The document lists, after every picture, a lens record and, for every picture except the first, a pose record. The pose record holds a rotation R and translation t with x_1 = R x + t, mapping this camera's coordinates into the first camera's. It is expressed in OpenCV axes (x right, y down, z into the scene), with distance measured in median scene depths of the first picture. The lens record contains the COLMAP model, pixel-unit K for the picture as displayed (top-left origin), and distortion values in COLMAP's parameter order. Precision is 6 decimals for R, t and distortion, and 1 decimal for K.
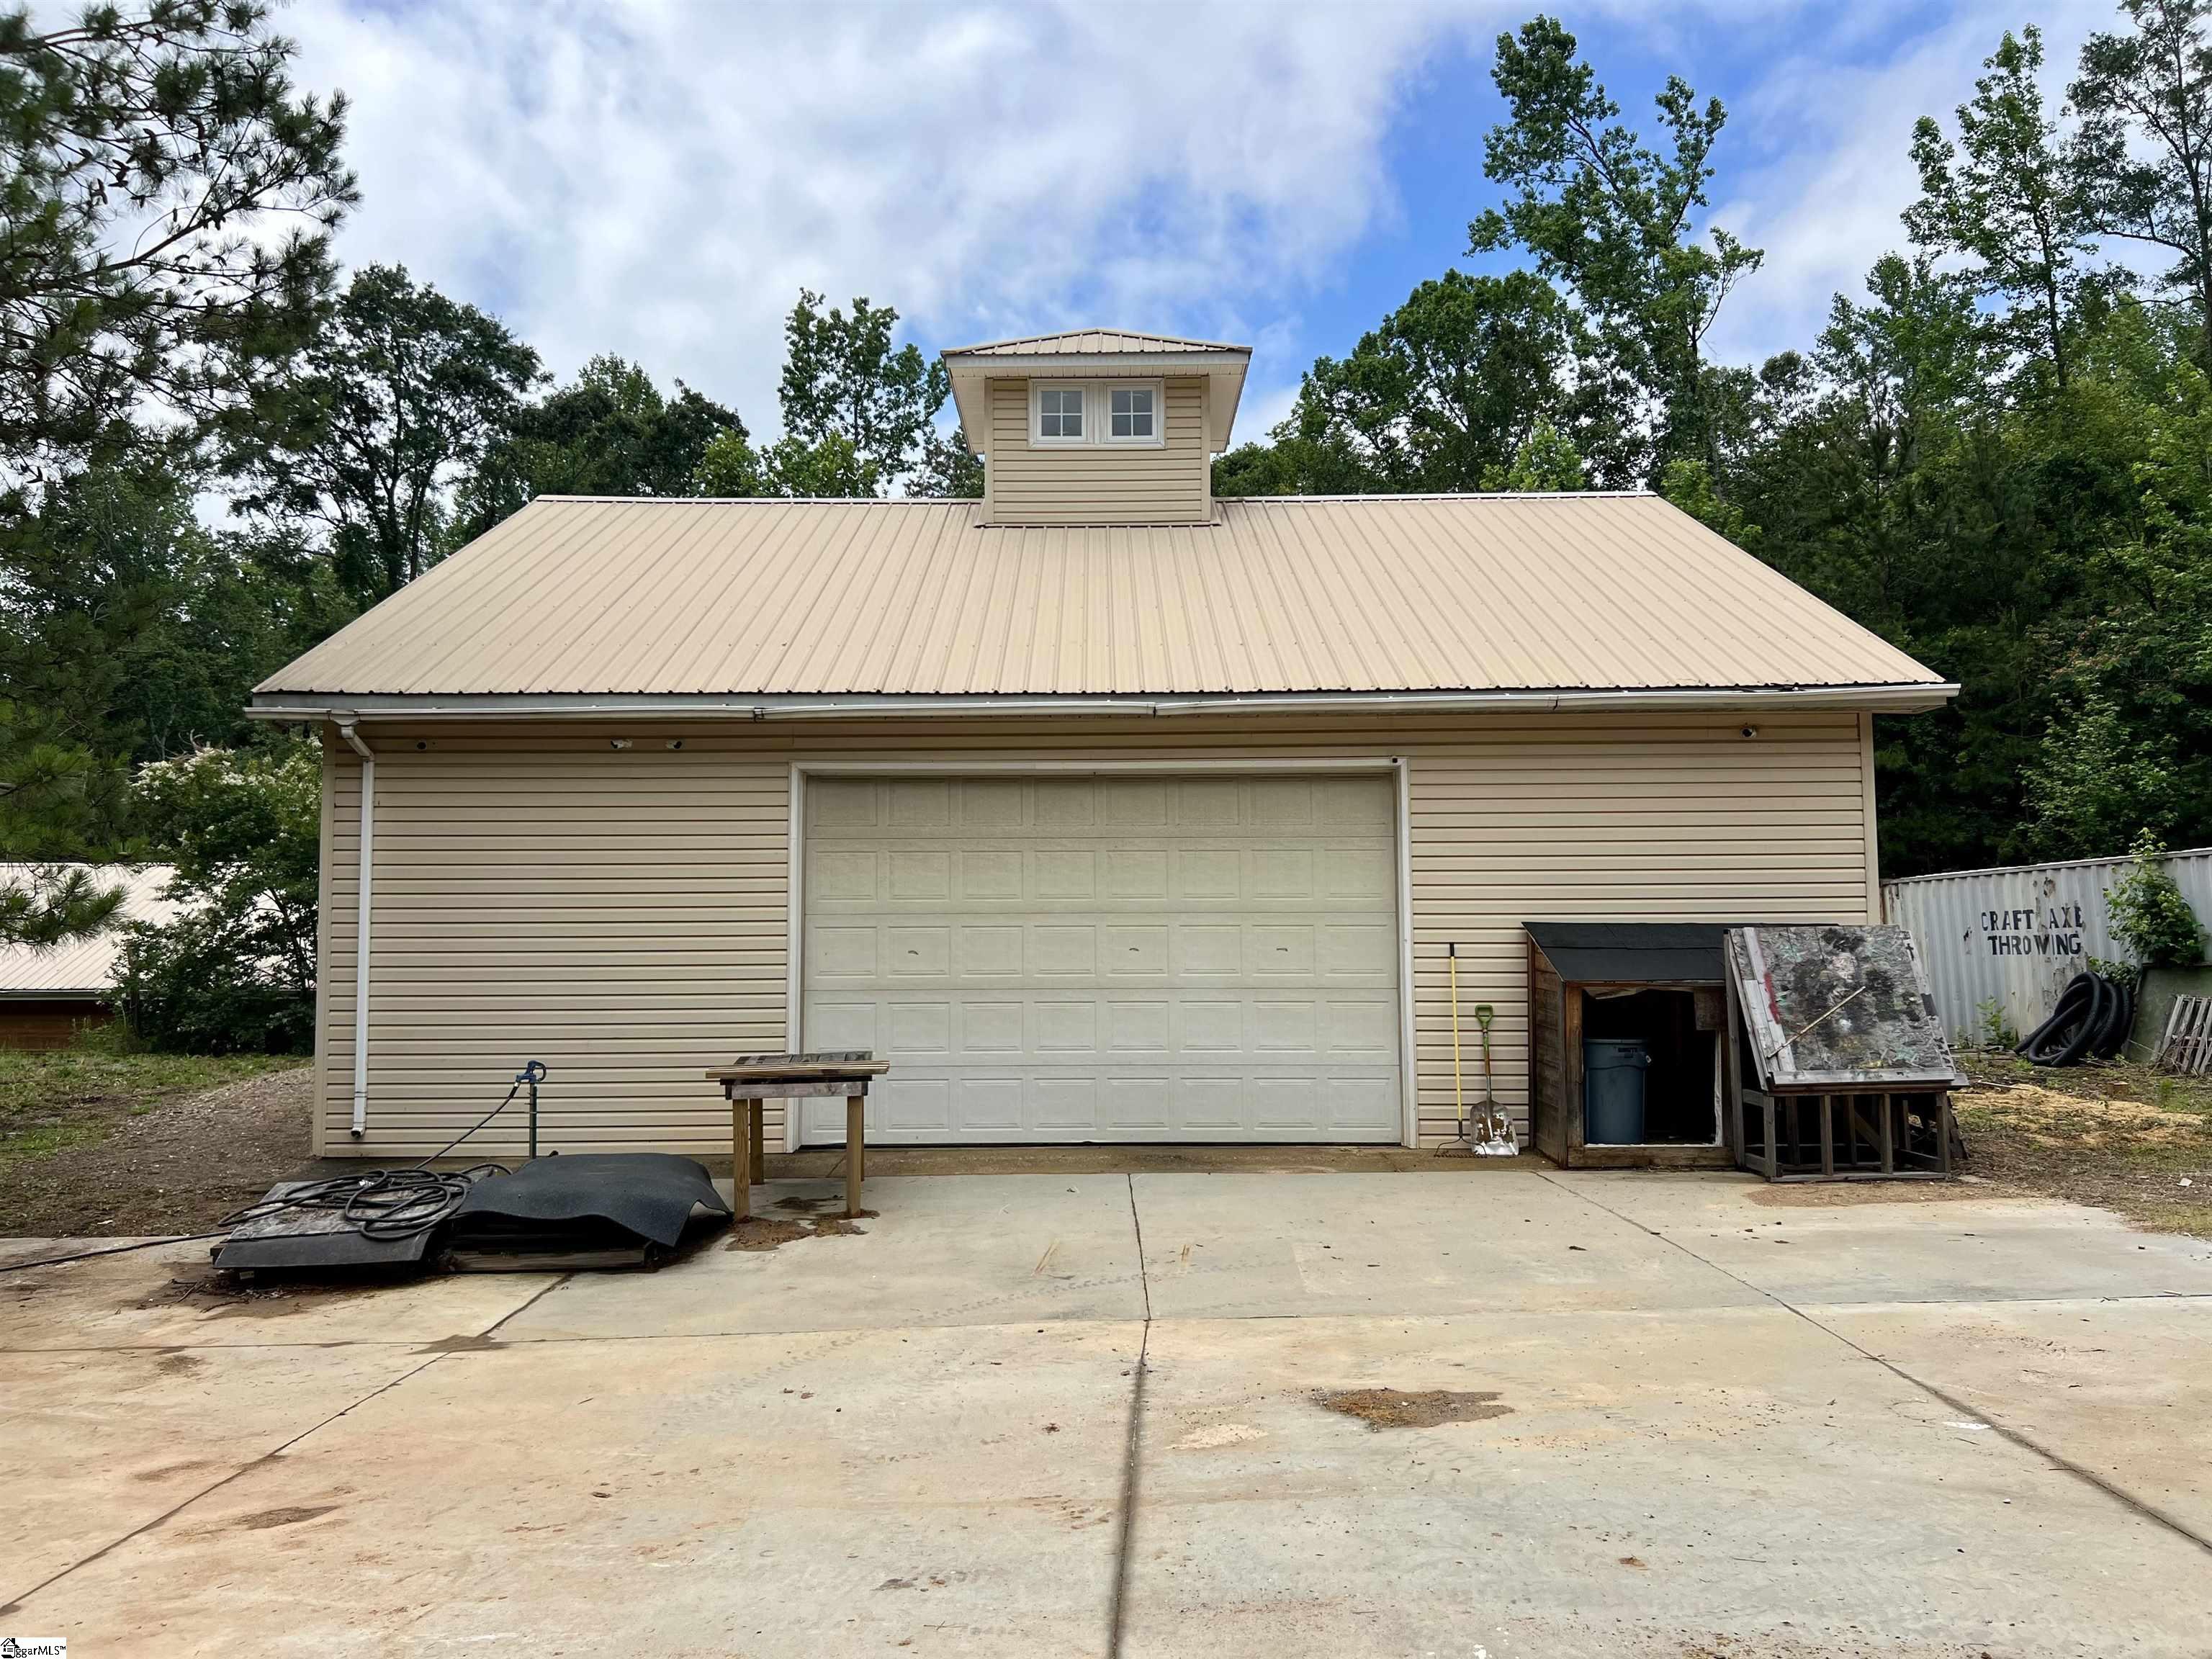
lens RADIAL K [[1651.0, 0, 1106.0], [0, 1651.0, 829.5], [0, 0, 1]] dist [-0.001879, -0.002212]
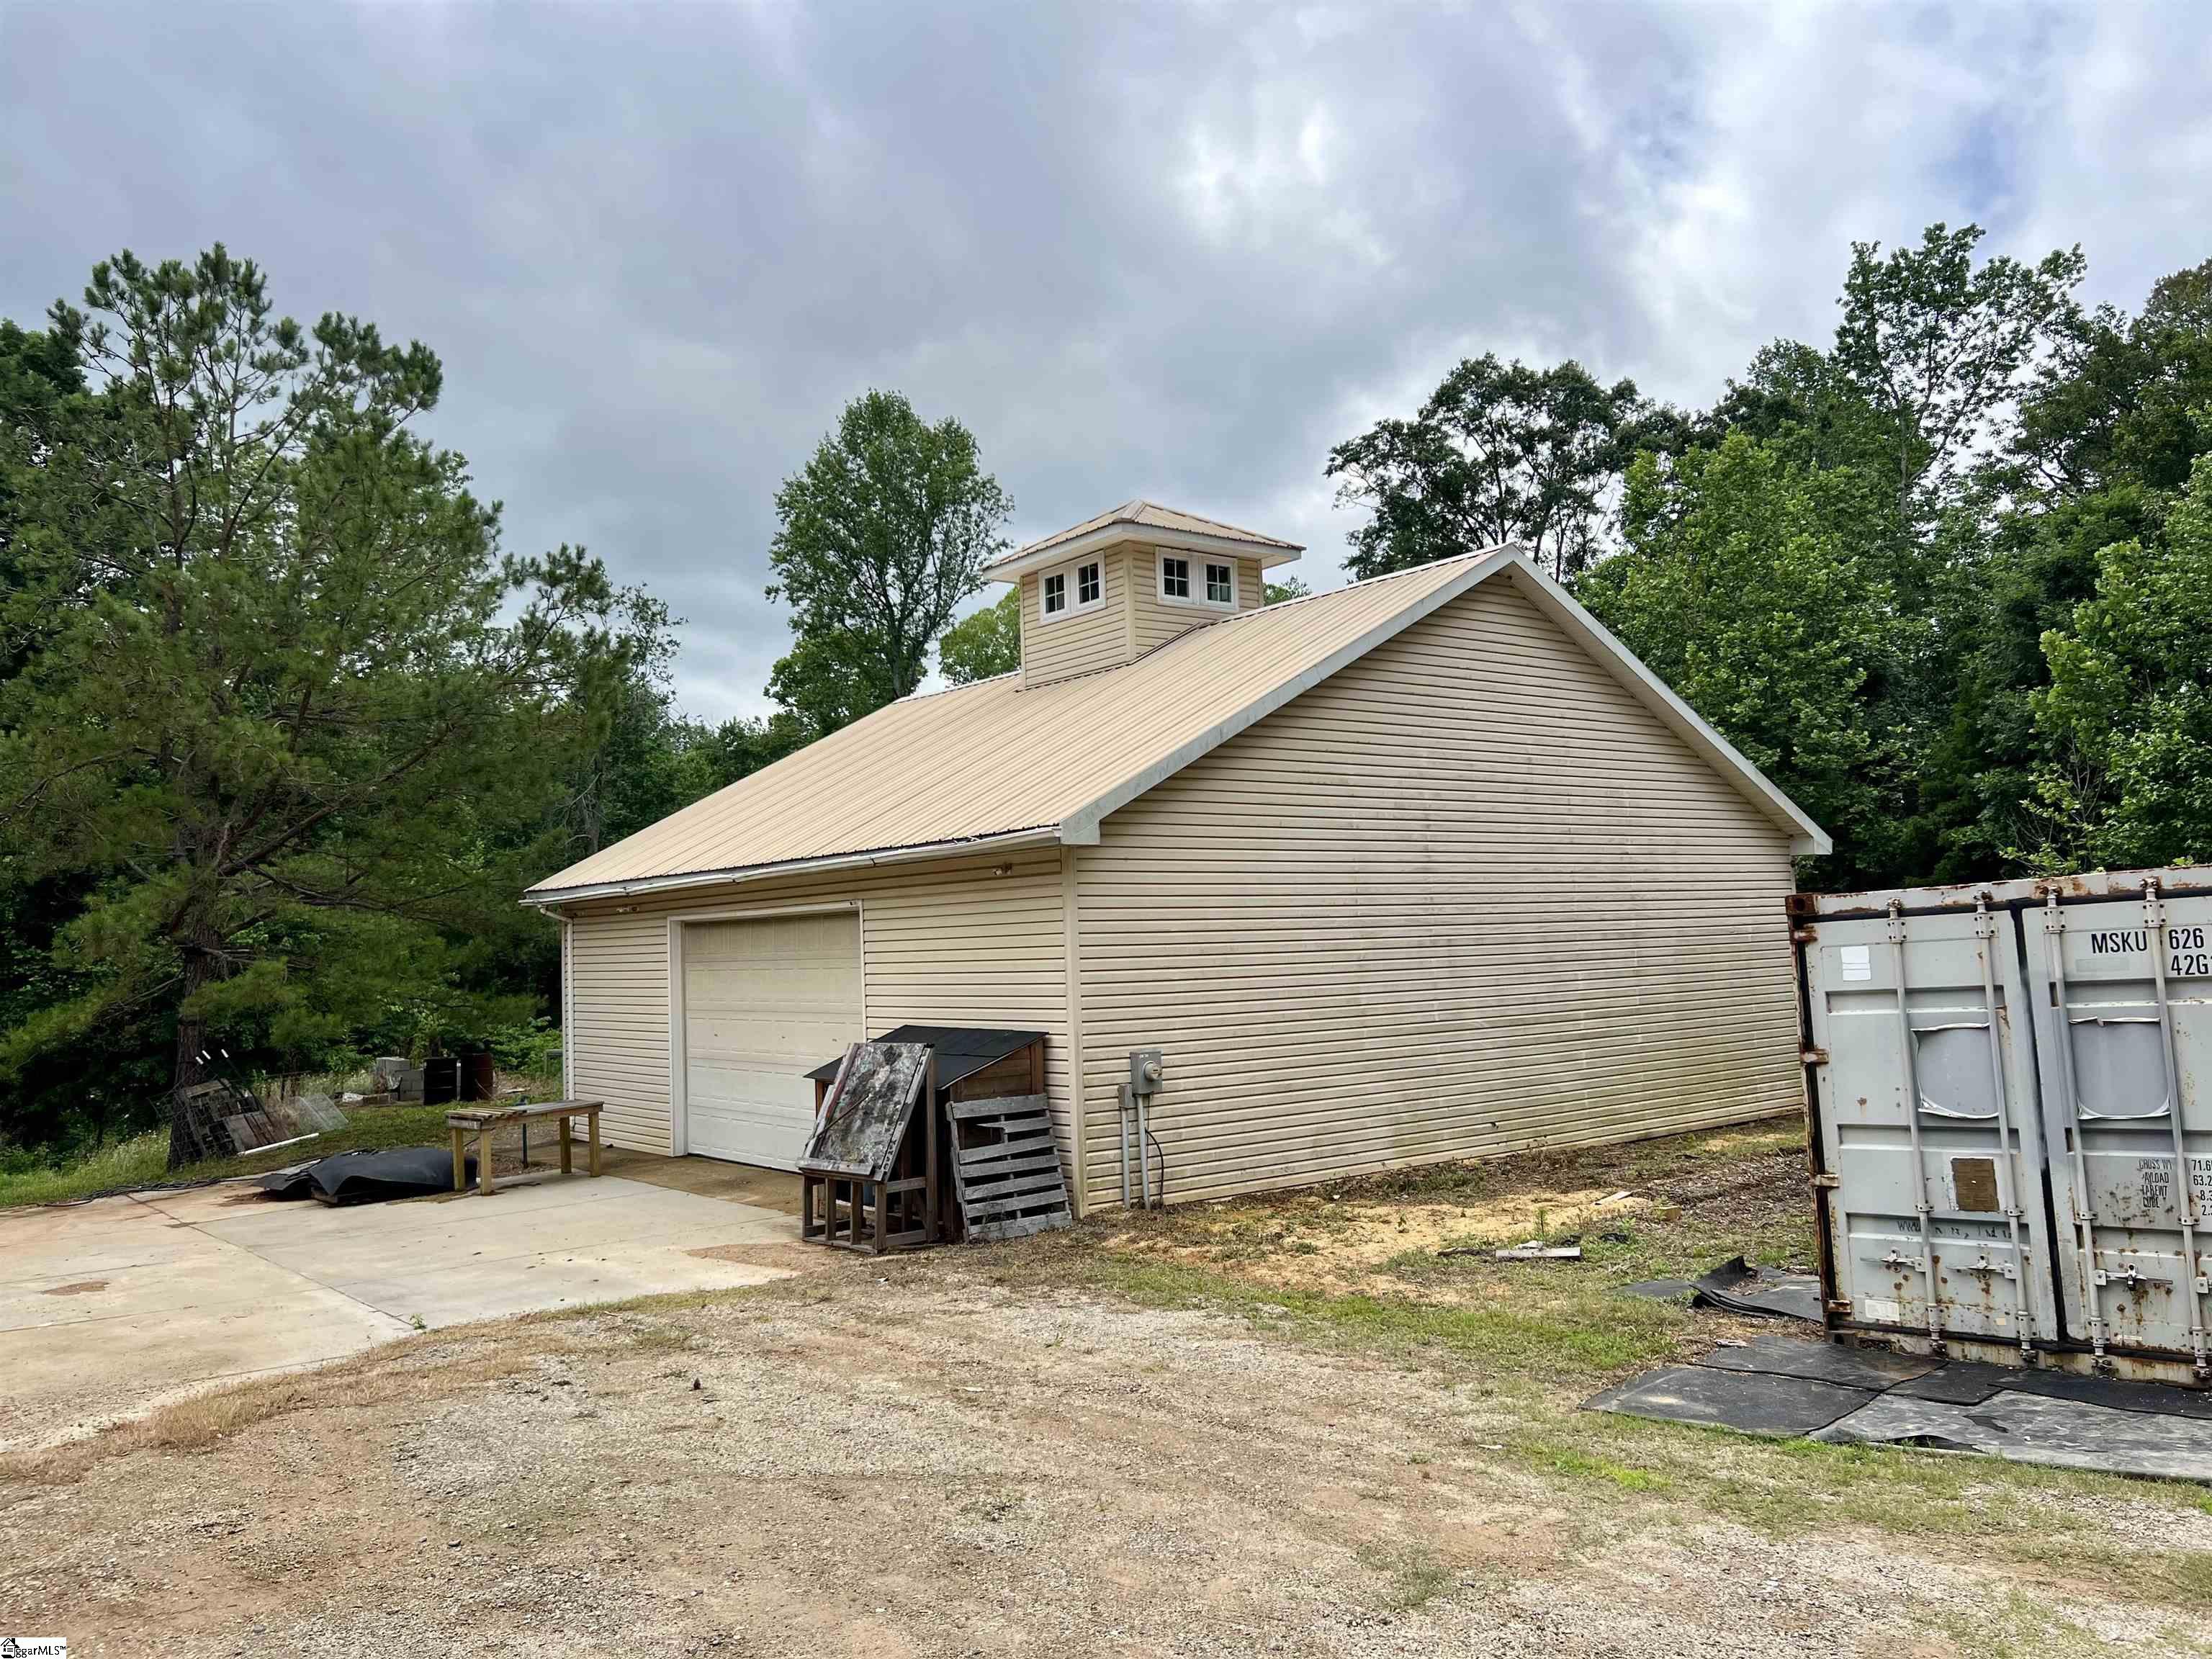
lens RADIAL K [[1651.0, 0, 1106.0], [0, 1651.0, 829.5], [0, 0, 1]] dist [-0.001879, -0.002212]
pose [[0.597165, -0.063822, -0.799575, 1.052893], [0.083316, 0.996373, -0.017305, -0.046618], [0.797780, -0.056284, 0.600316, 0.264791]]
